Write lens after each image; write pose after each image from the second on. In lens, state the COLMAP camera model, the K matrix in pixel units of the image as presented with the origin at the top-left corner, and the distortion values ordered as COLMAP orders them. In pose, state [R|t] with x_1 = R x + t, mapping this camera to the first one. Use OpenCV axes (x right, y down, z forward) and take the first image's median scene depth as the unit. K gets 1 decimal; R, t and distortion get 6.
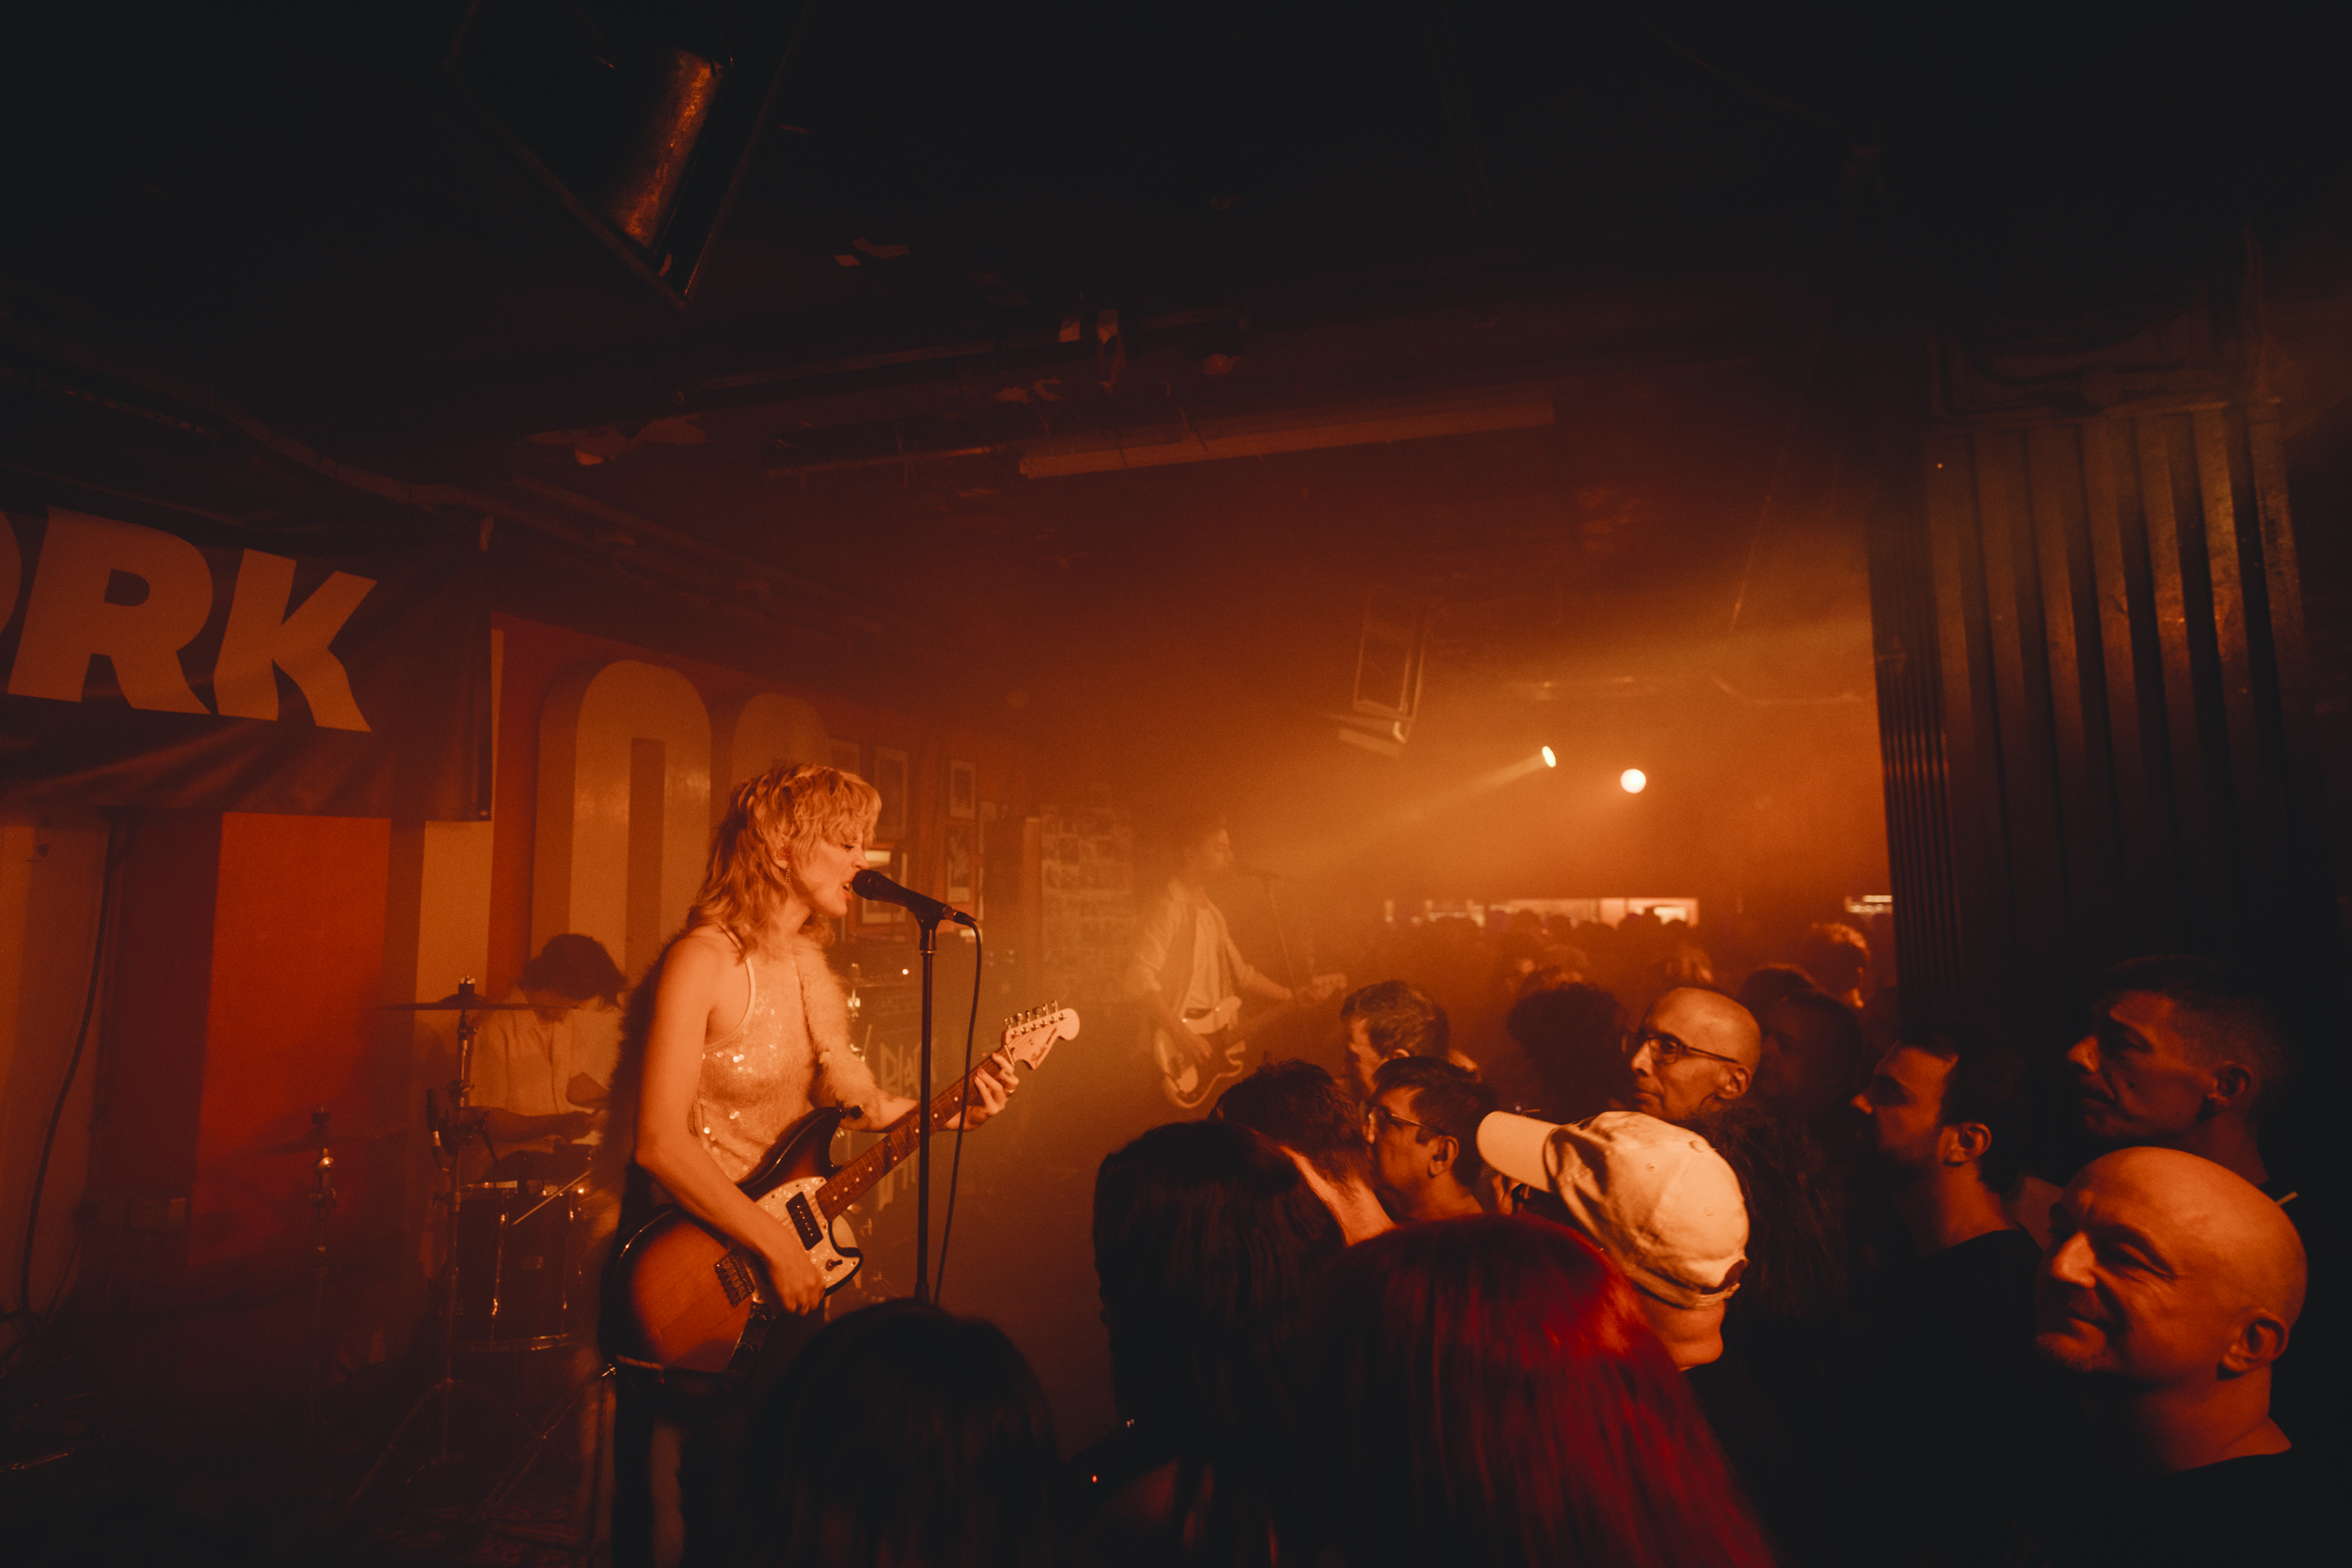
lens RADIAL K [[1411.4, 0, 1172.9], [0, 1411.4, 767.5], [0, 0, 1]] dist [0.001344, -0.000716]
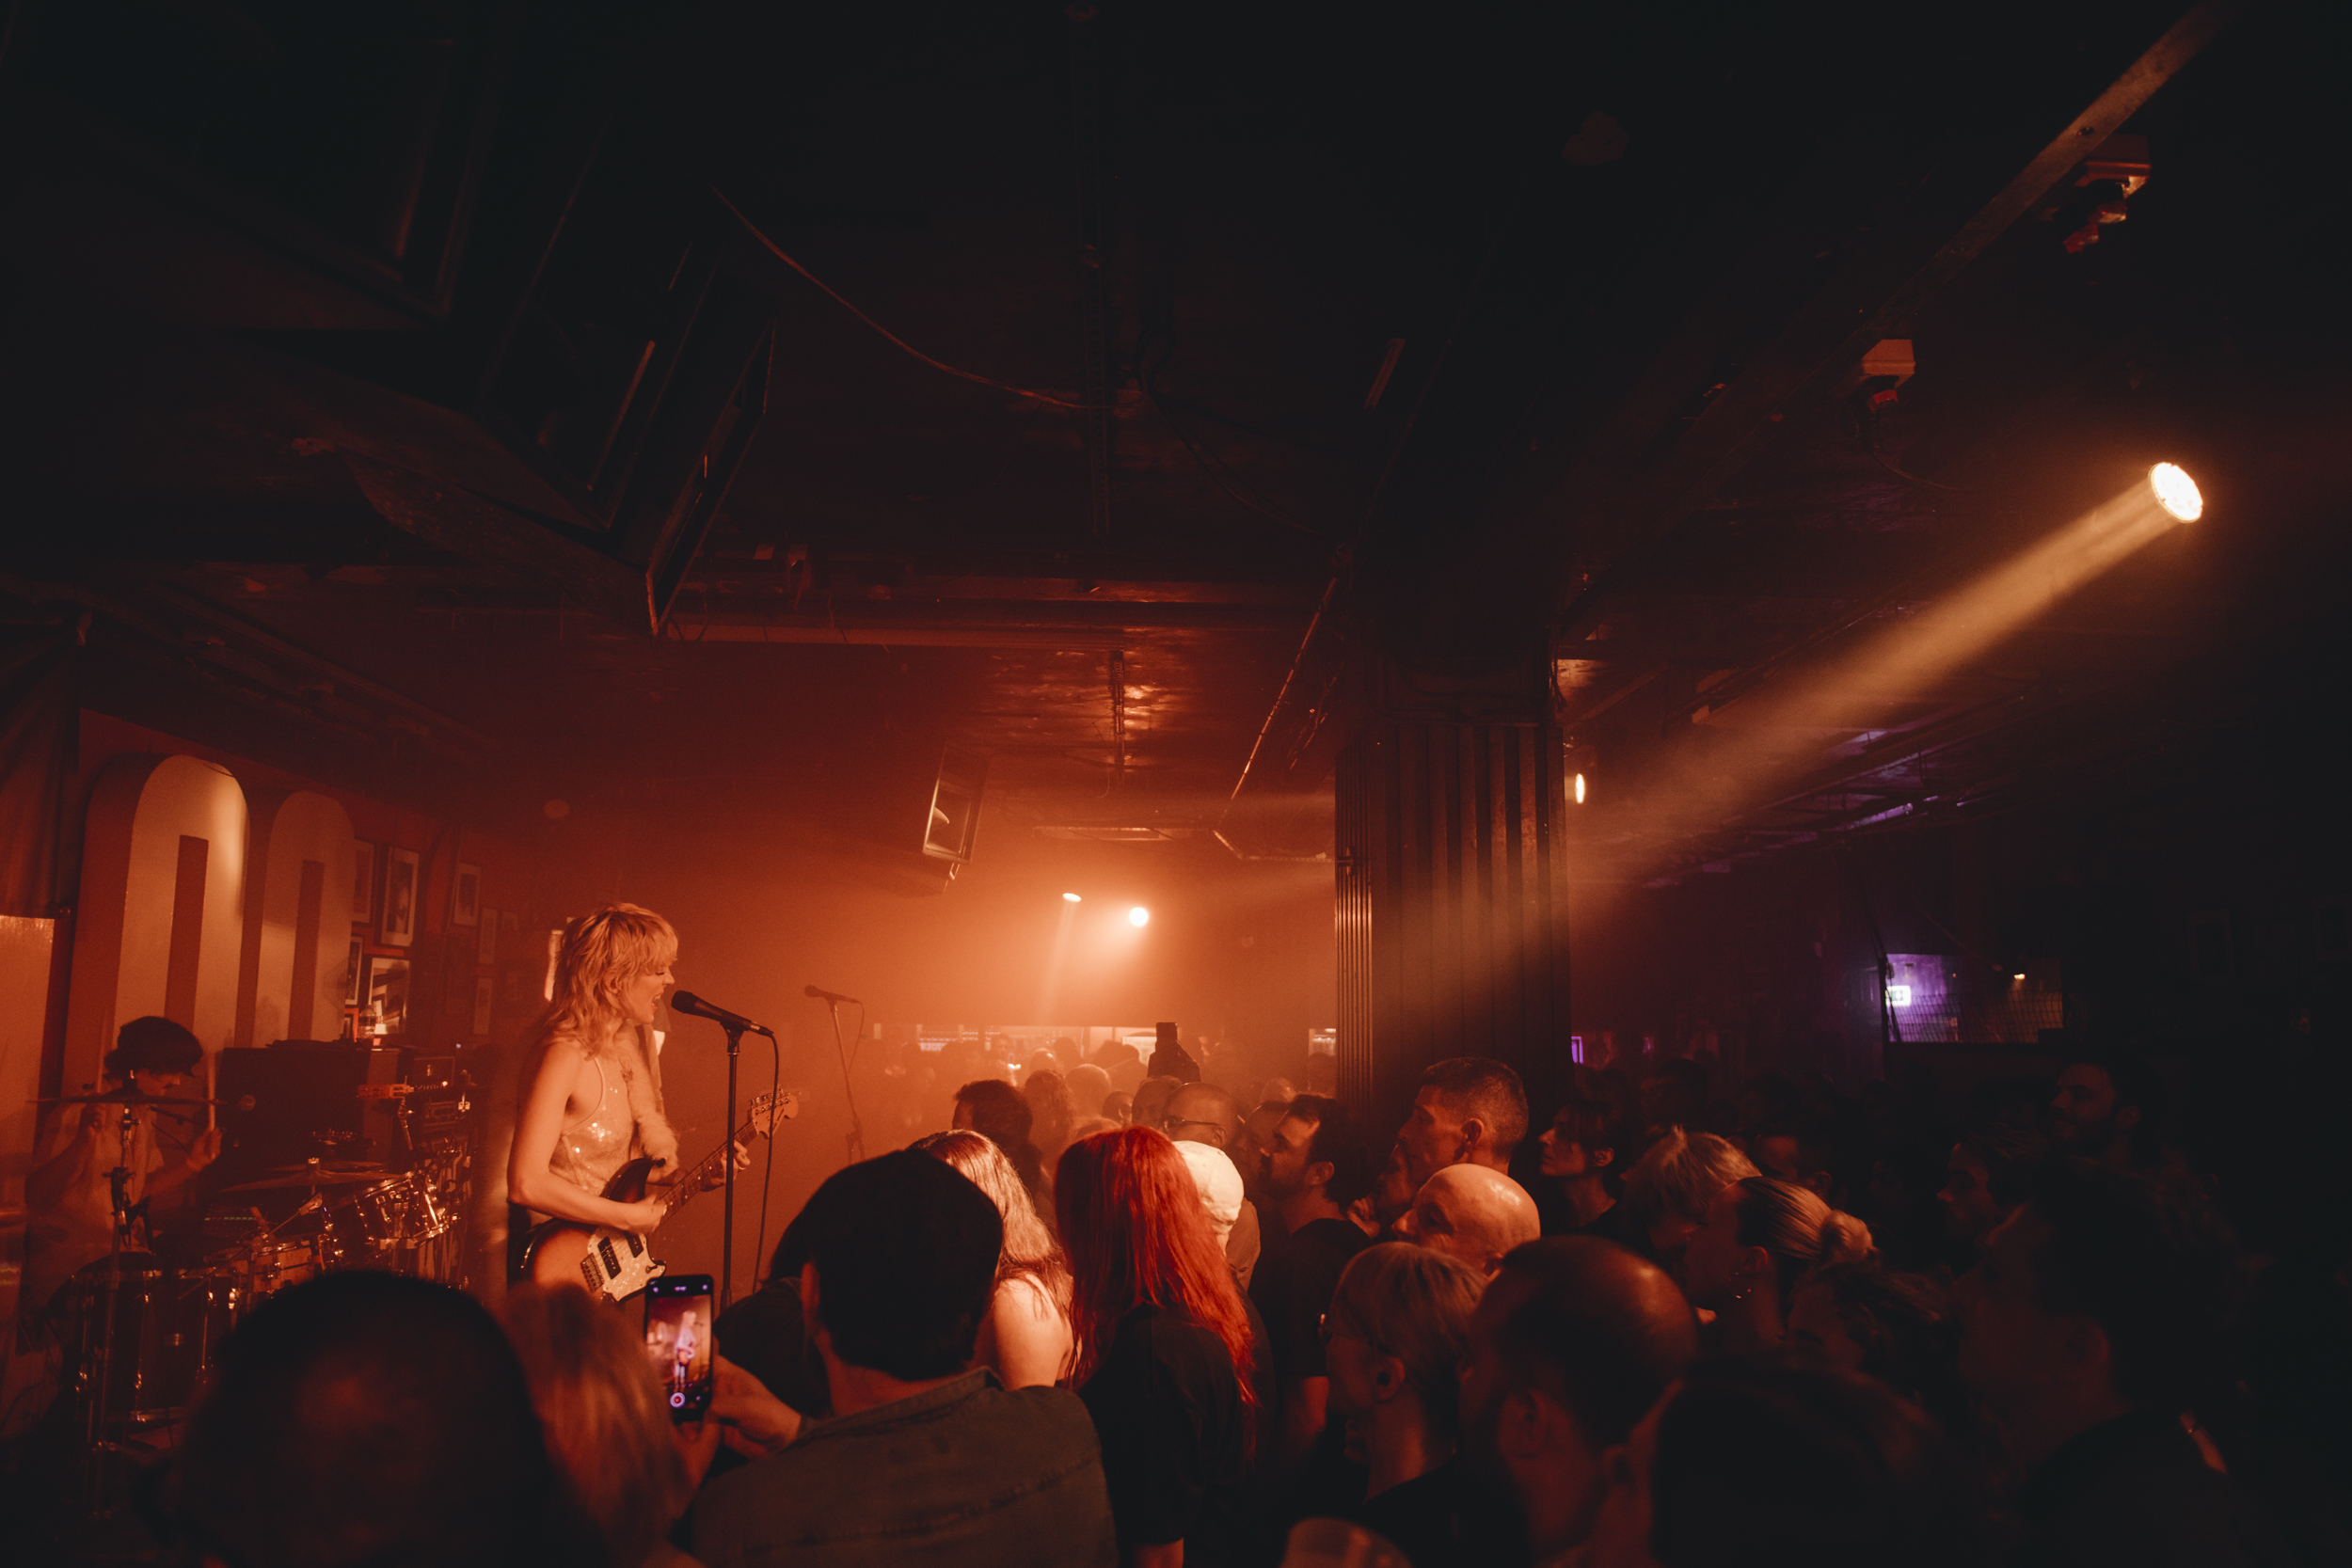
lens RADIAL K [[1589.8, 0, 1192.3], [0, 1589.8, 783.4], [0, 0, 1]] dist [-0.037391, -0.008254]
pose [[0.933418, 0.070531, 0.351791, -0.172031], [-0.050016, 0.996493, -0.067080, -0.028915], [-0.355288, 0.045019, 0.933672, -0.369931]]
